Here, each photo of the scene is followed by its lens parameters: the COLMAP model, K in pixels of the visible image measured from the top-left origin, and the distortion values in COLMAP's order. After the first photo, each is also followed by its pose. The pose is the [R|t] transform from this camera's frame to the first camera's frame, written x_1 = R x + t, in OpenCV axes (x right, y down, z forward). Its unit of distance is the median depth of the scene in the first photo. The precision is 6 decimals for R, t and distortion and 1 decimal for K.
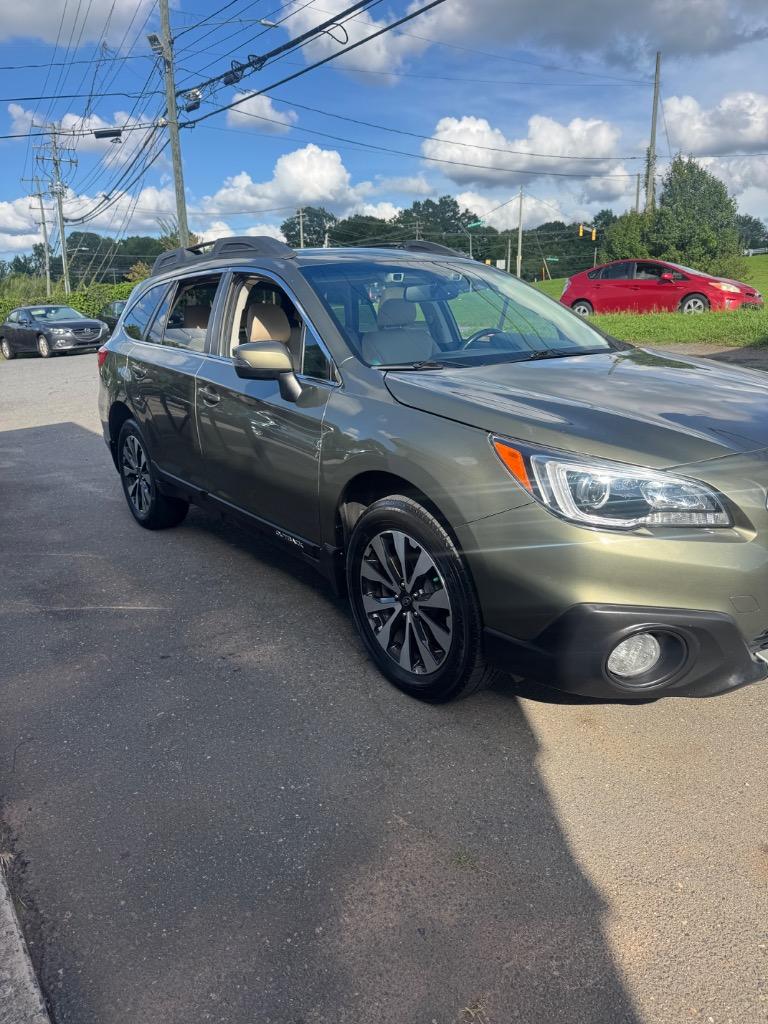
lens RADIAL K [[725.0, 0, 379.7], [0, 725.0, 511.9], [0, 0, 1]] dist [-0.019130, -0.006552]
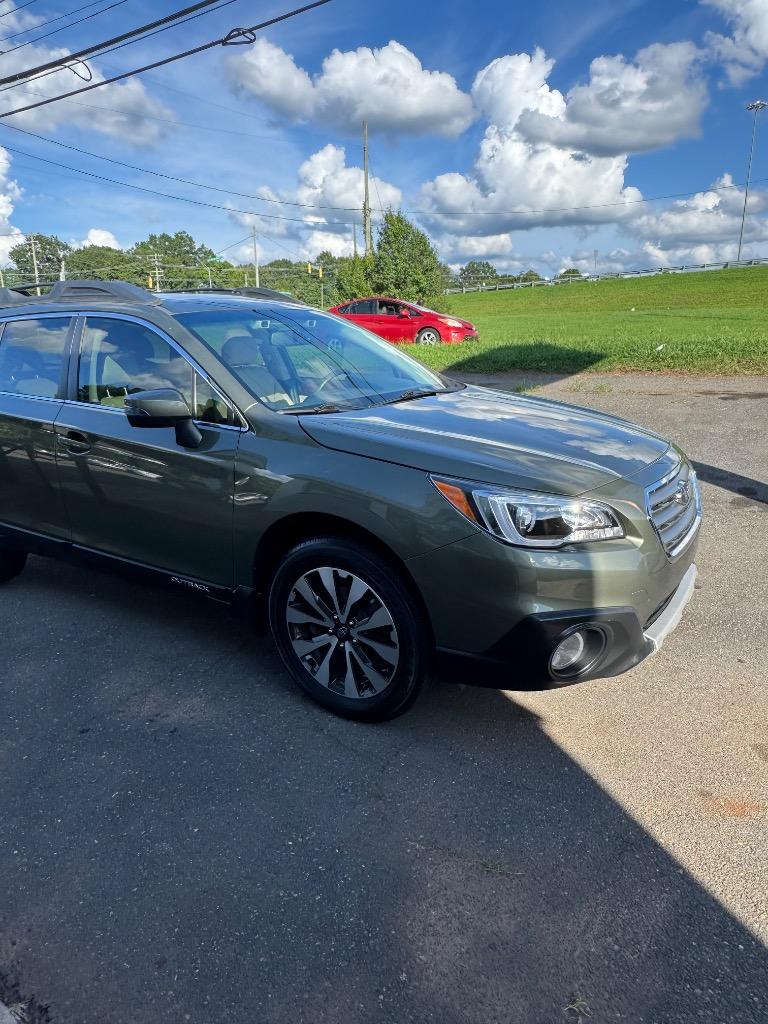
lens RADIAL K [[673.3, 0, 371.5], [0, 673.3, 486.7], [0, 0, 1]] dist [-0.015452, 0.005302]
pose [[0.931692, -0.074360, 0.355557, -0.197169], [0.092300, 0.995160, -0.033738, -0.039936], [-0.351327, 0.064251, 0.934045, 0.040957]]
